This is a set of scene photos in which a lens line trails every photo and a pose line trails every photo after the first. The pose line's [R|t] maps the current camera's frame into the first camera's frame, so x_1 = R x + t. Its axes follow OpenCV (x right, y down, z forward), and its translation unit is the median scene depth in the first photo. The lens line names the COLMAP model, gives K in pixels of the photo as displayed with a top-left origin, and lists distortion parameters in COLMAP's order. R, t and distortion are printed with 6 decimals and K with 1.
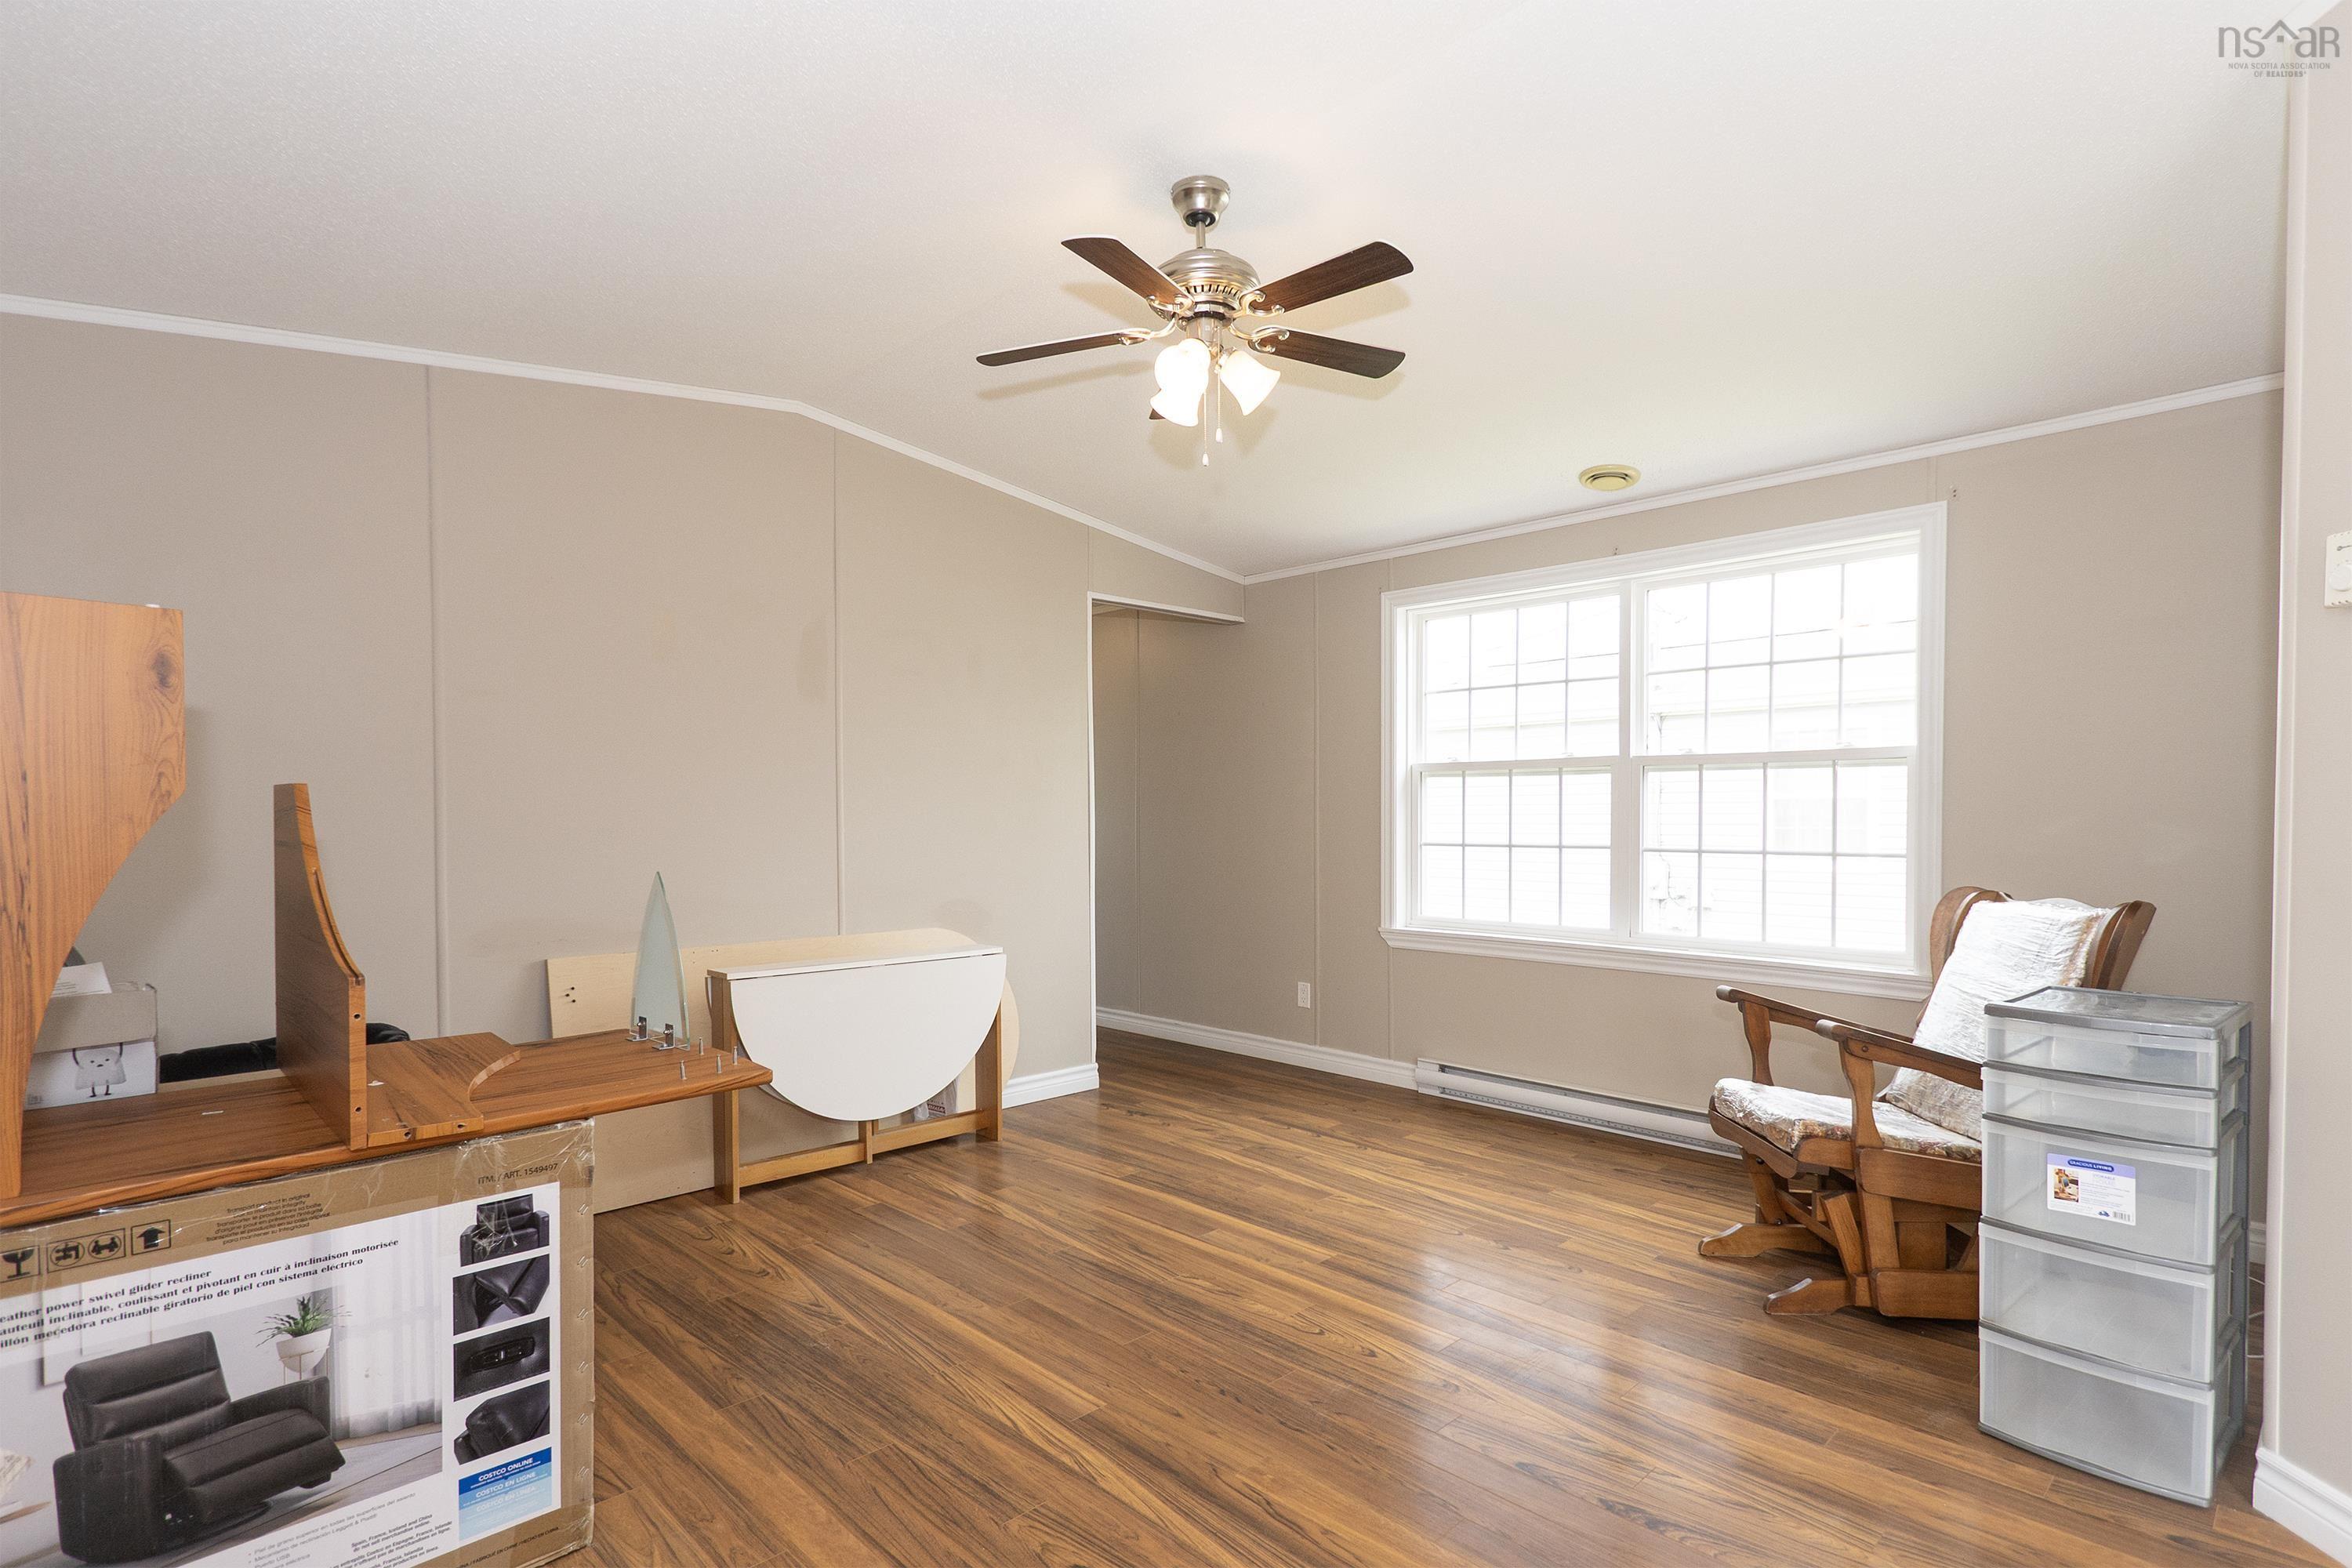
lens RADIAL K [[1138.4, 0, 1185.6], [0, 1138.4, 840.0], [0, 0, 1]] dist [0.012417, -0.000098]
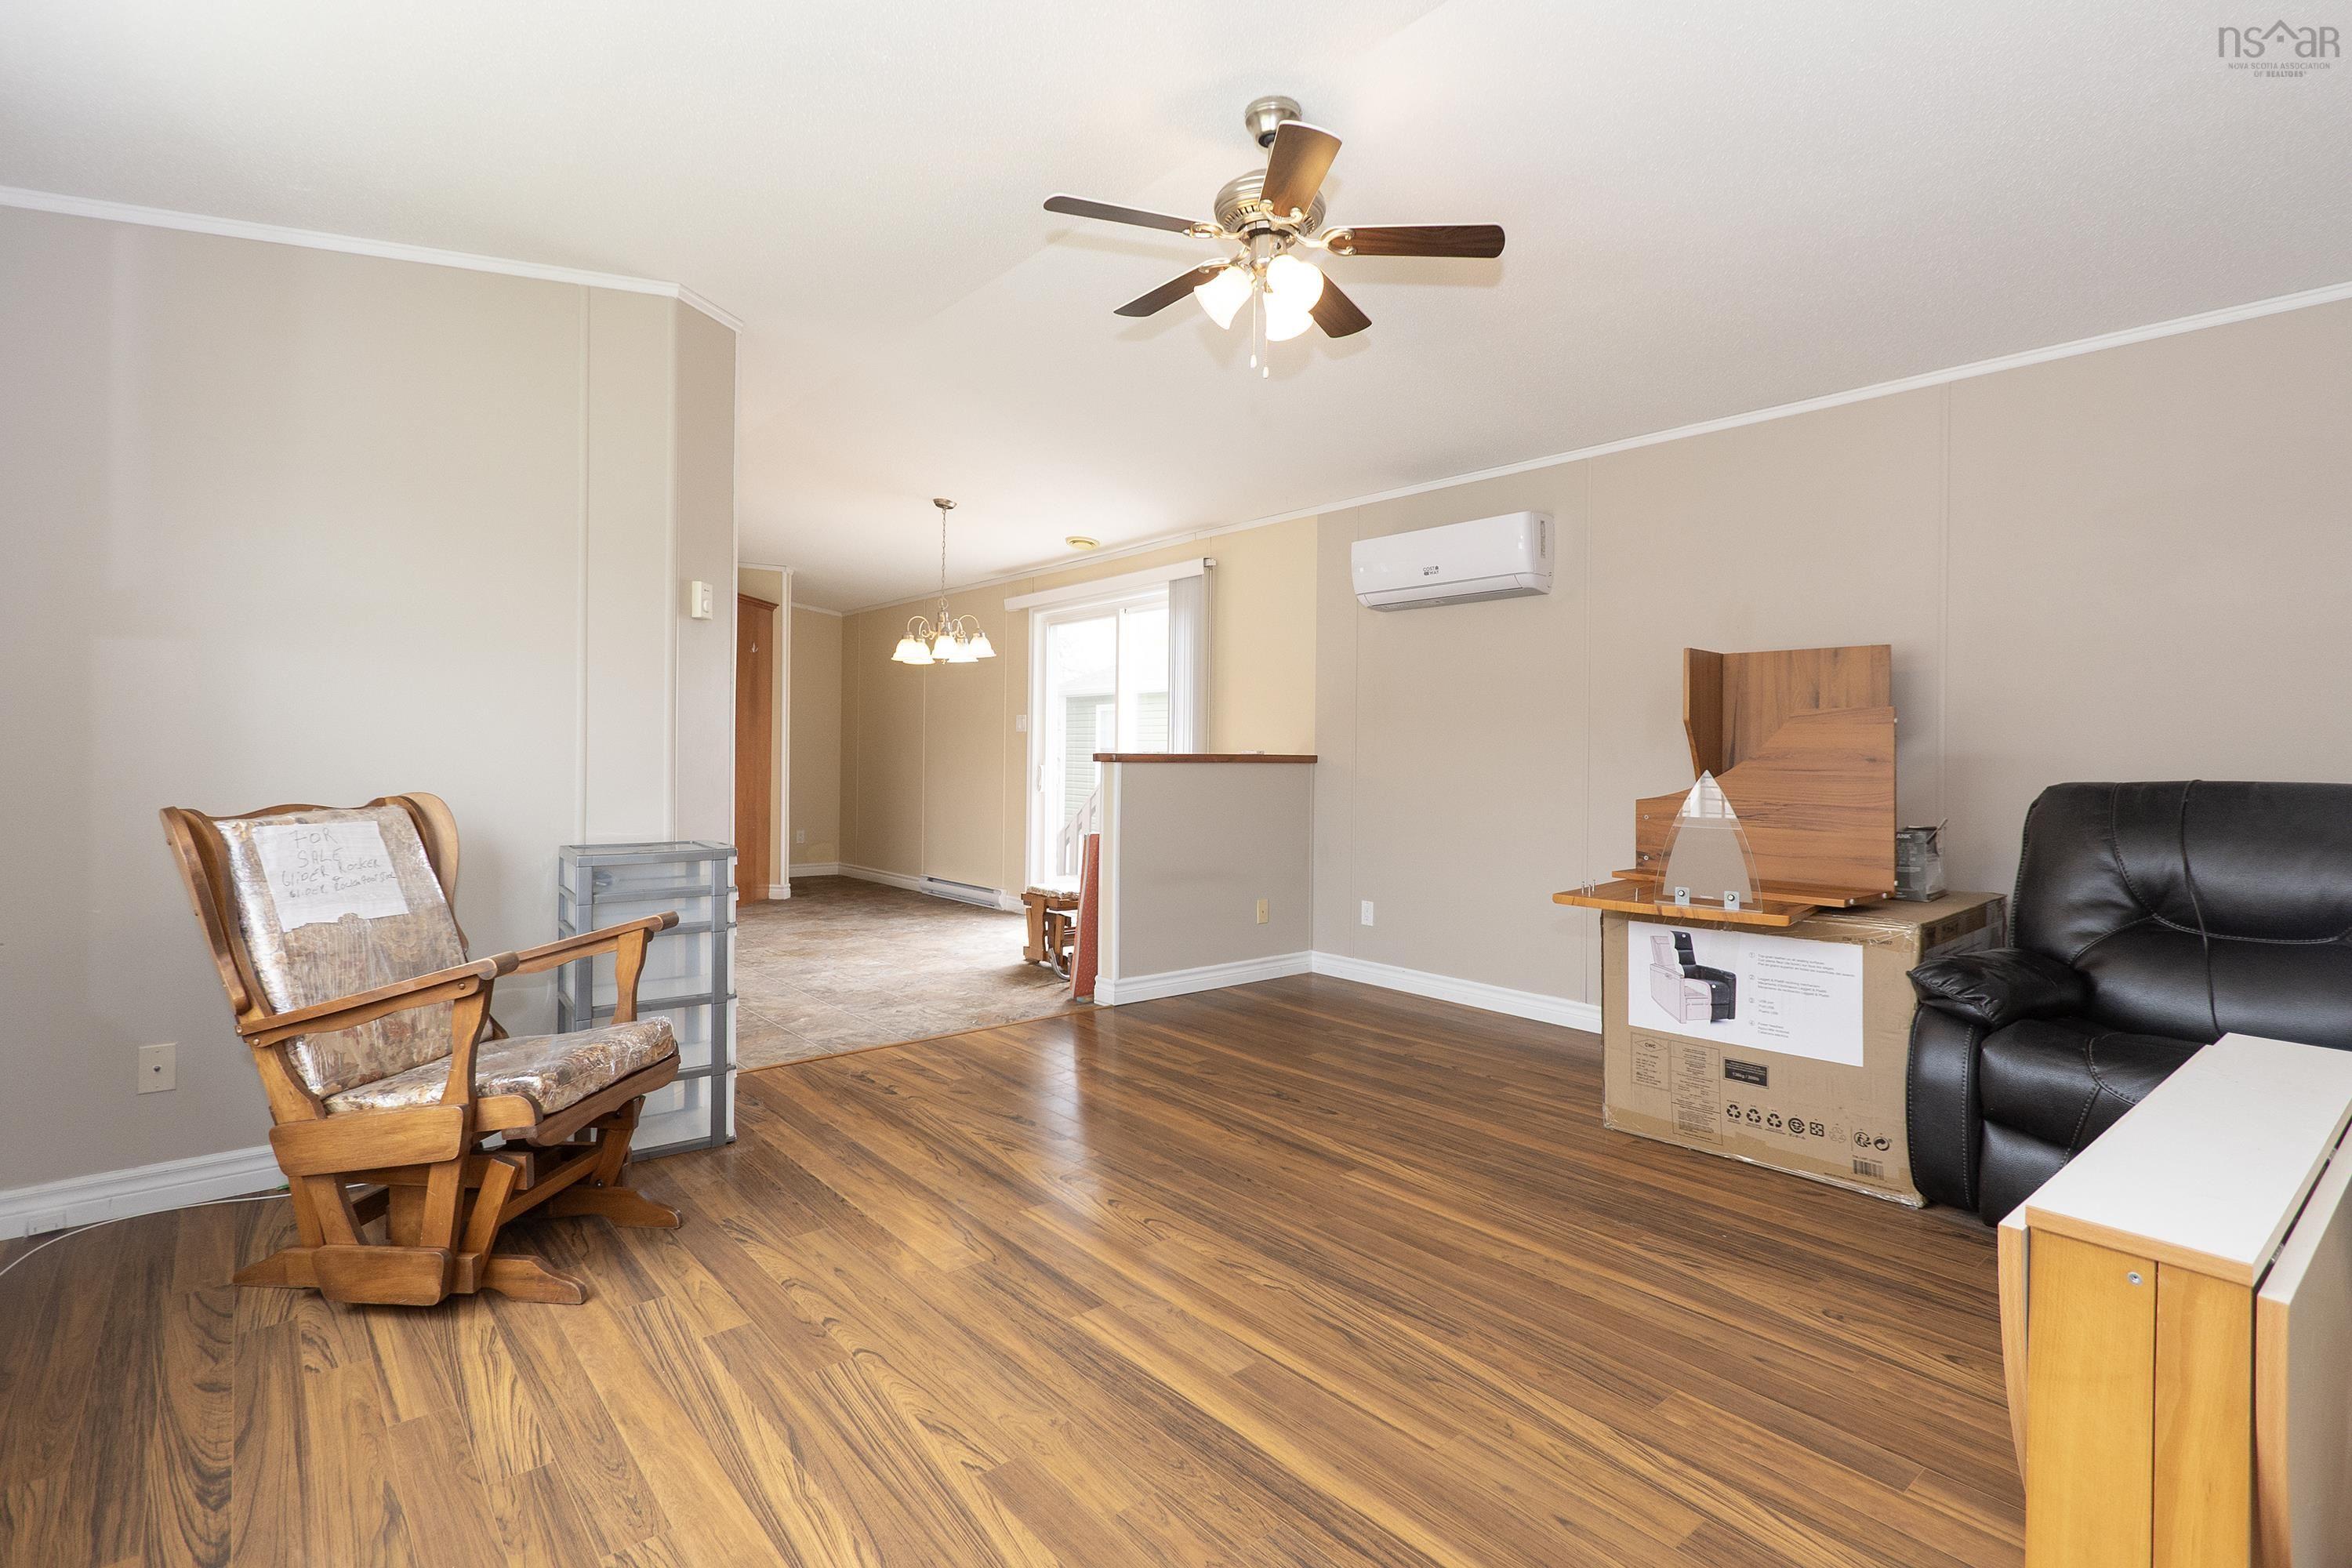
lens RADIAL K [[1140.3, 0, 1181.3], [0, 1140.3, 753.4], [0, 0, 1]] dist [0.000828, -0.008181]
pose [[-0.996802, -0.006172, 0.079669, 0.007361], [-0.004268, 0.999702, 0.024047, -0.013699], [-0.079794, 0.023630, -0.996531, 1.735222]]
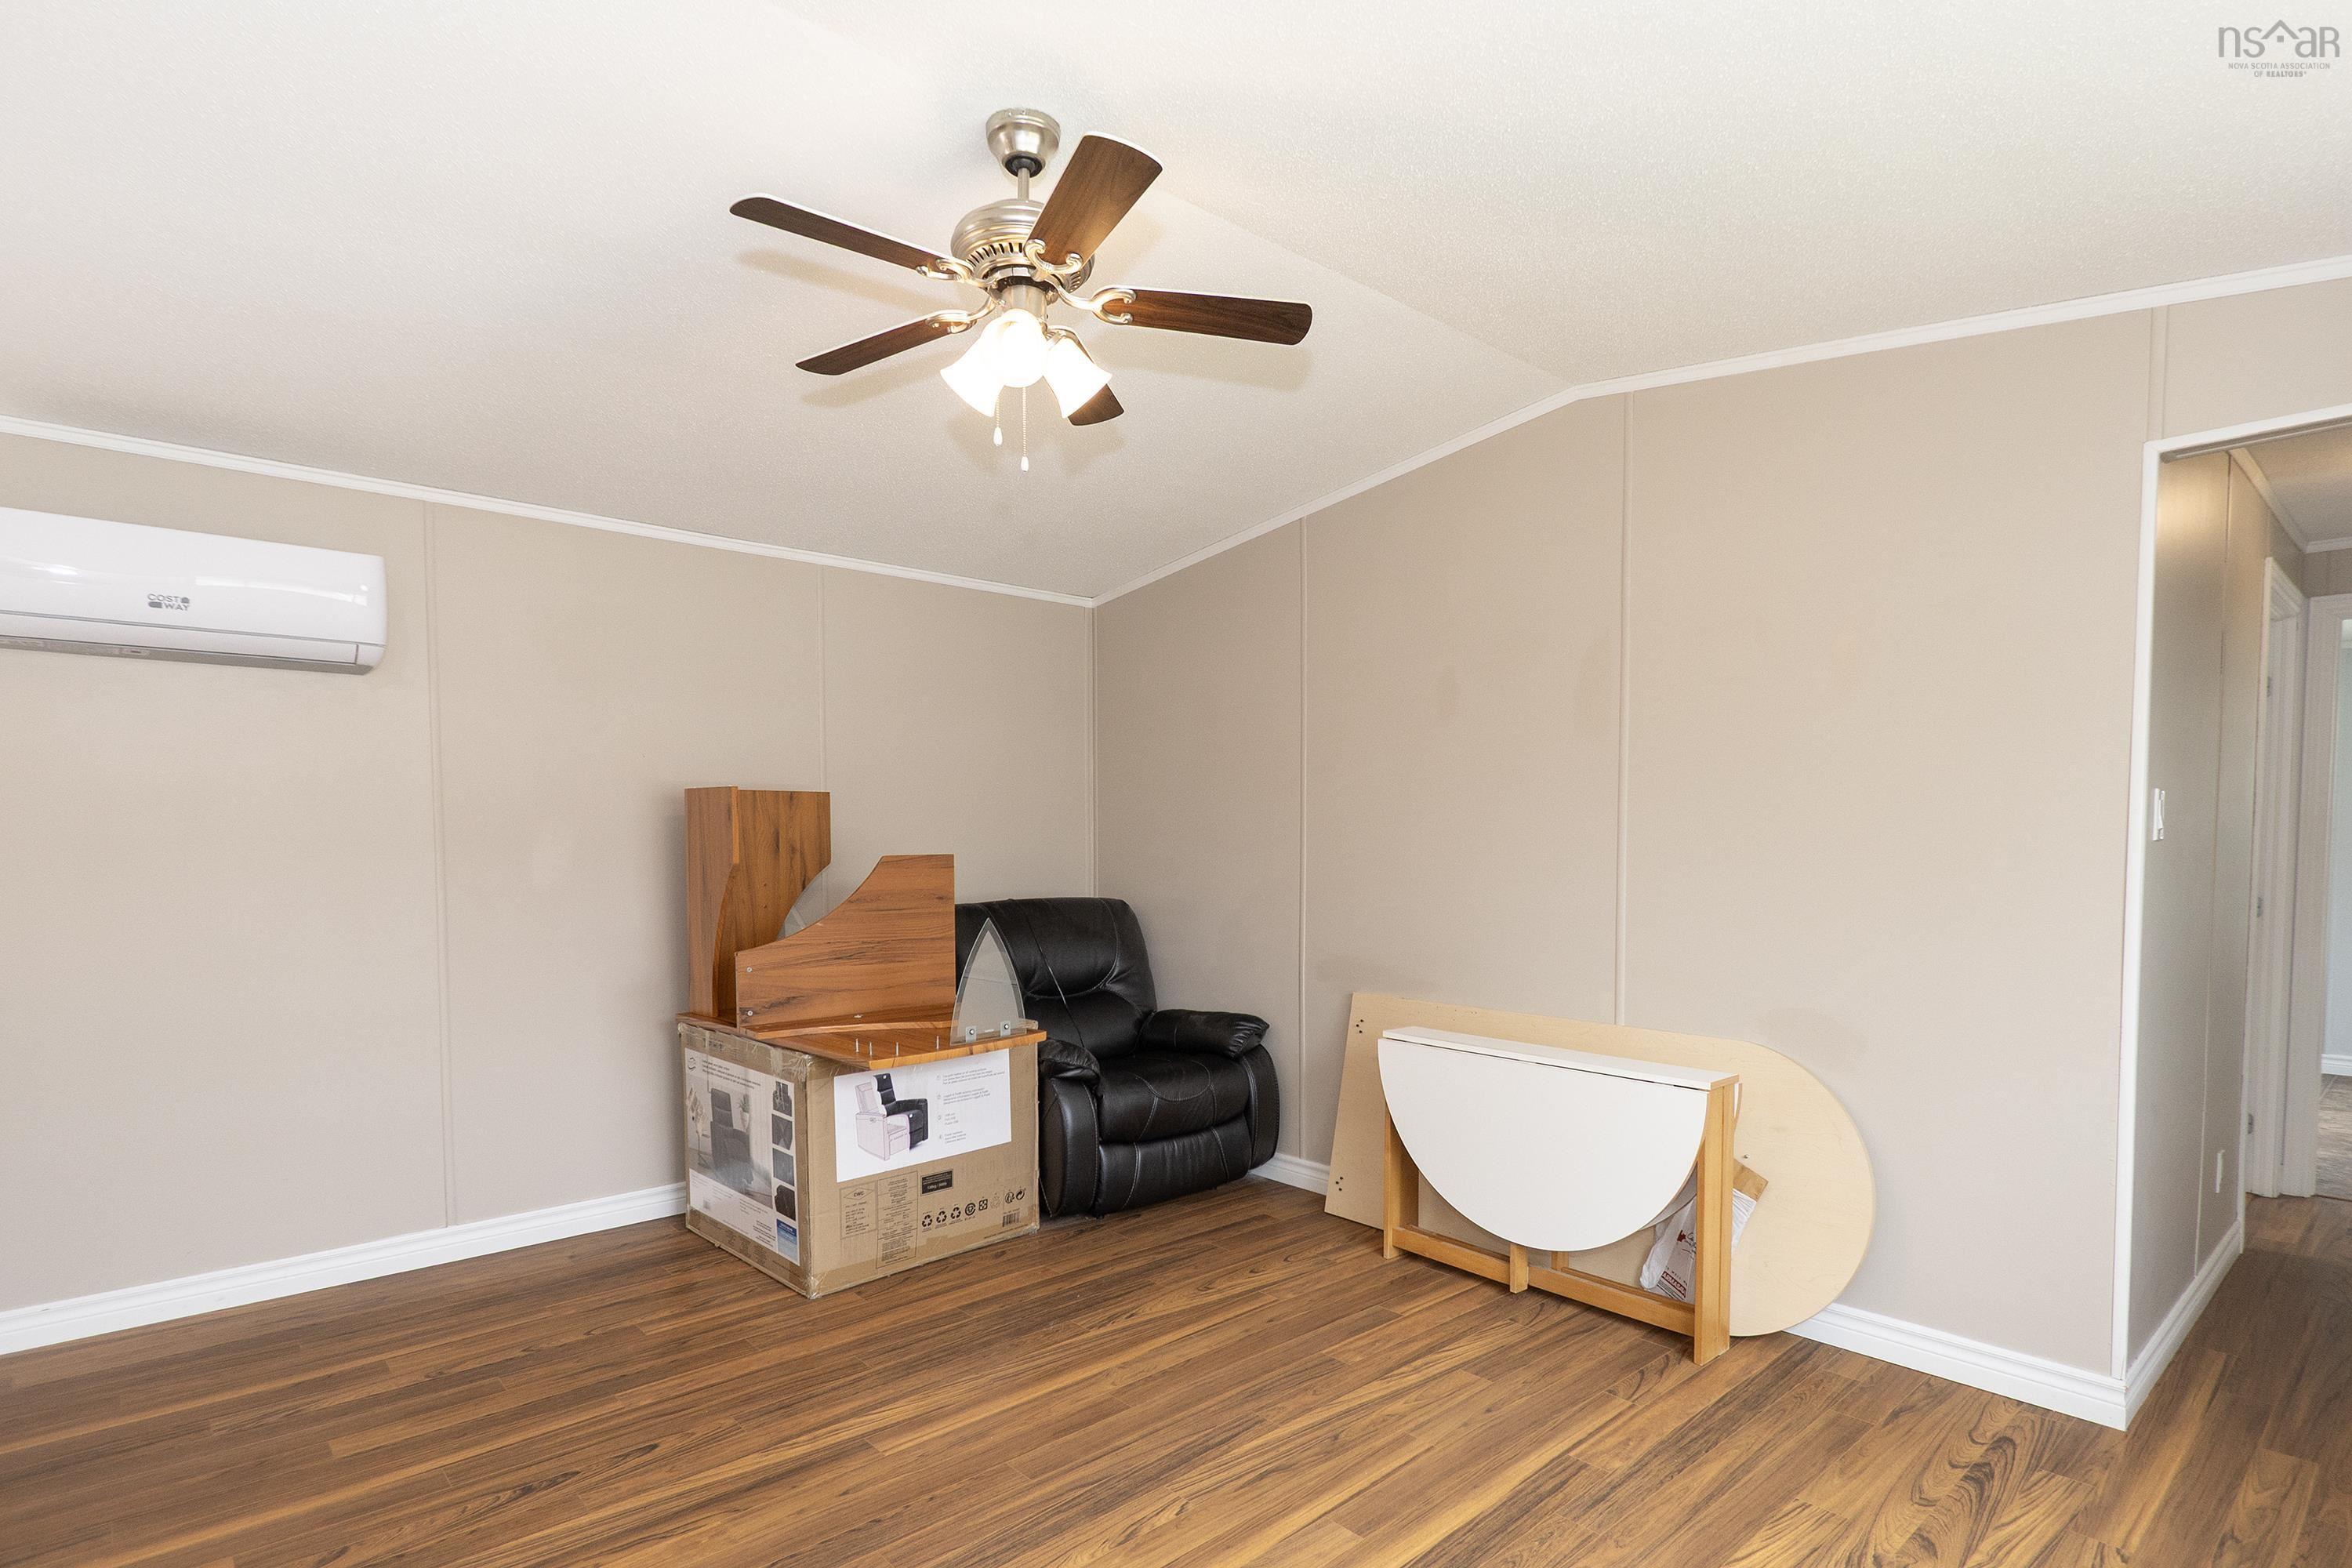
lens RADIAL K [[1184.5, 0, 1192.6], [0, 1184.5, 892.0], [0, 0, 1]] dist [0.002625, 0.000205]
pose [[-0.031137, 0.052744, -0.998123, 0.742739], [-0.022361, 0.998320, 0.053452, -0.066952], [0.999265, 0.023983, -0.029905, 0.982611]]
